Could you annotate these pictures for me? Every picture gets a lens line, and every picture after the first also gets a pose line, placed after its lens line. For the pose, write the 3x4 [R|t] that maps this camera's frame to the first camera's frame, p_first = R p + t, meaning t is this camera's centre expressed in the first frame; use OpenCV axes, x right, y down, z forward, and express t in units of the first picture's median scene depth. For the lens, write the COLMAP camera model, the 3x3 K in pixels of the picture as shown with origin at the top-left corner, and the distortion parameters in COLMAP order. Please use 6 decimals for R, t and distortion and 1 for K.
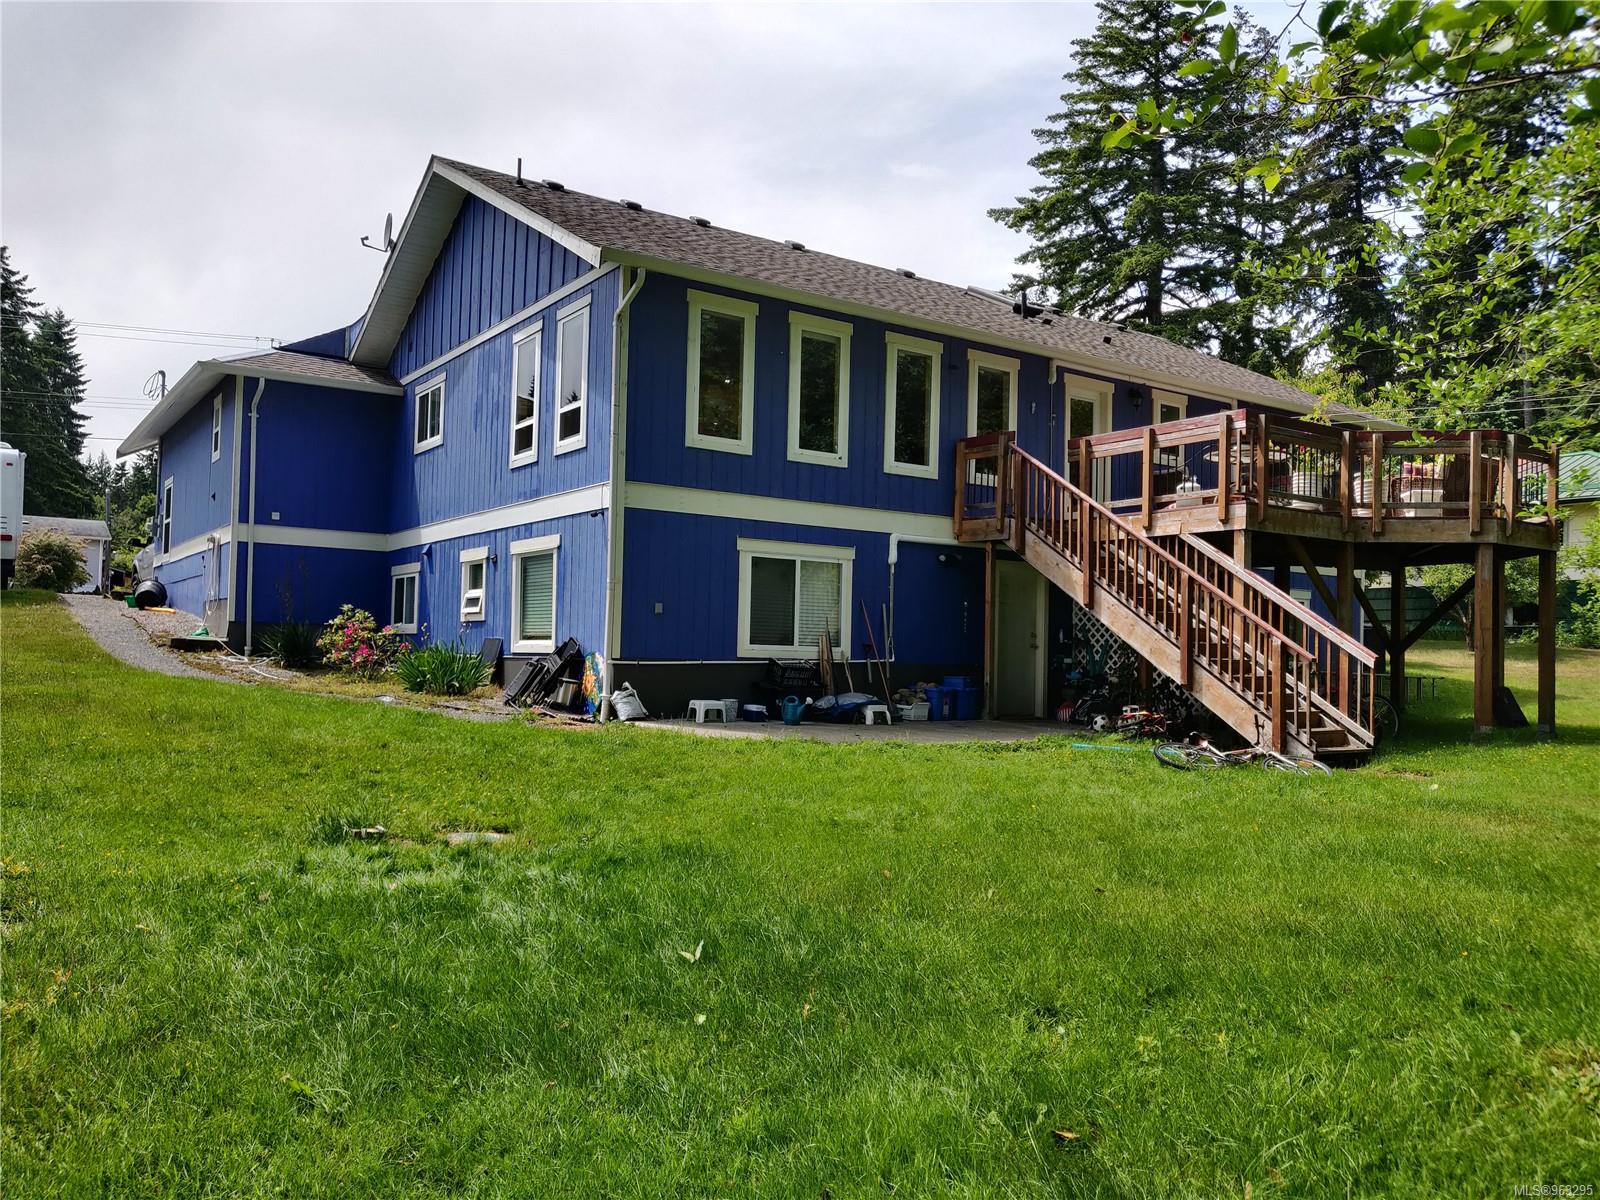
lens RADIAL K [[1196.9, 0, 798.7], [0, 1196.9, 614.3], [0, 0, 1]] dist [-0.095253, 0.129259]
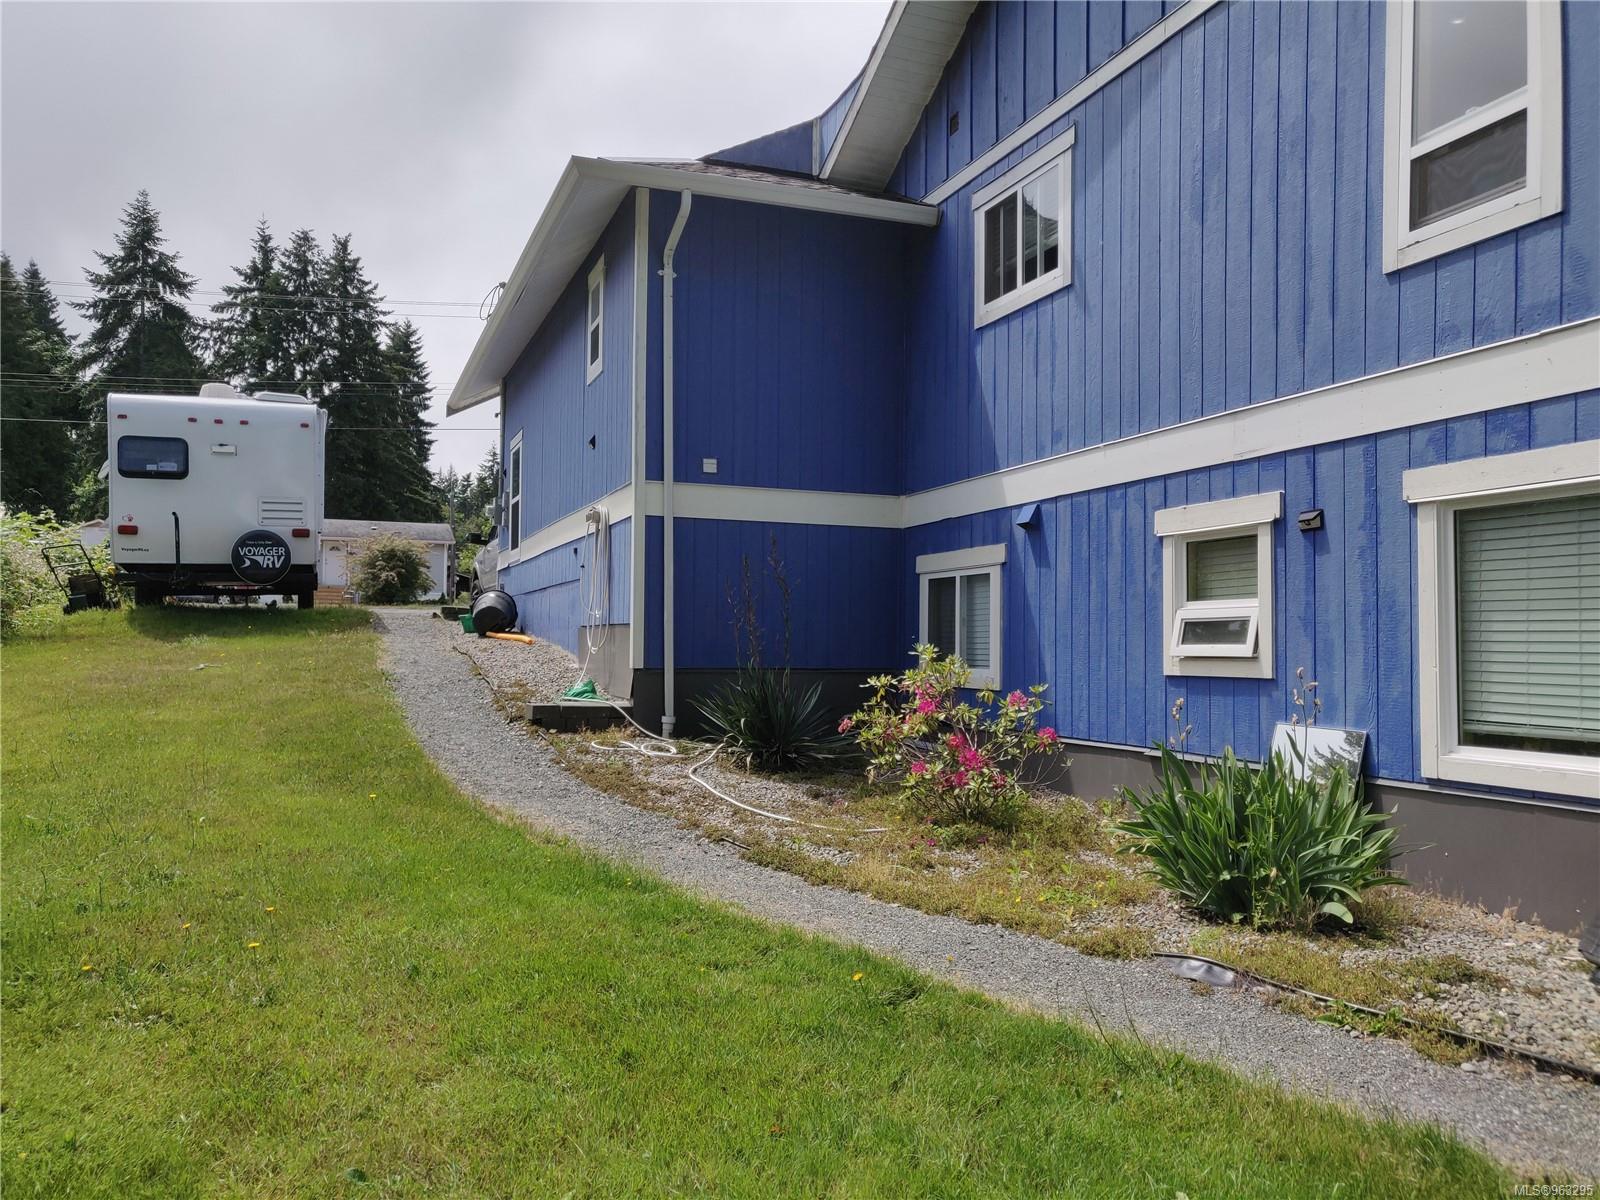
lens RADIAL K [[1173.1, 0, 800.0], [0, 1173.1, 600.0], [0, 0, 1]] dist [-0.001558, -0.000073]
pose [[0.968961, -0.022572, -0.246180, -0.247401], [0.021553, 0.999744, -0.006832, -0.016941], [0.246271, 0.001313, 0.969200, 0.449294]]
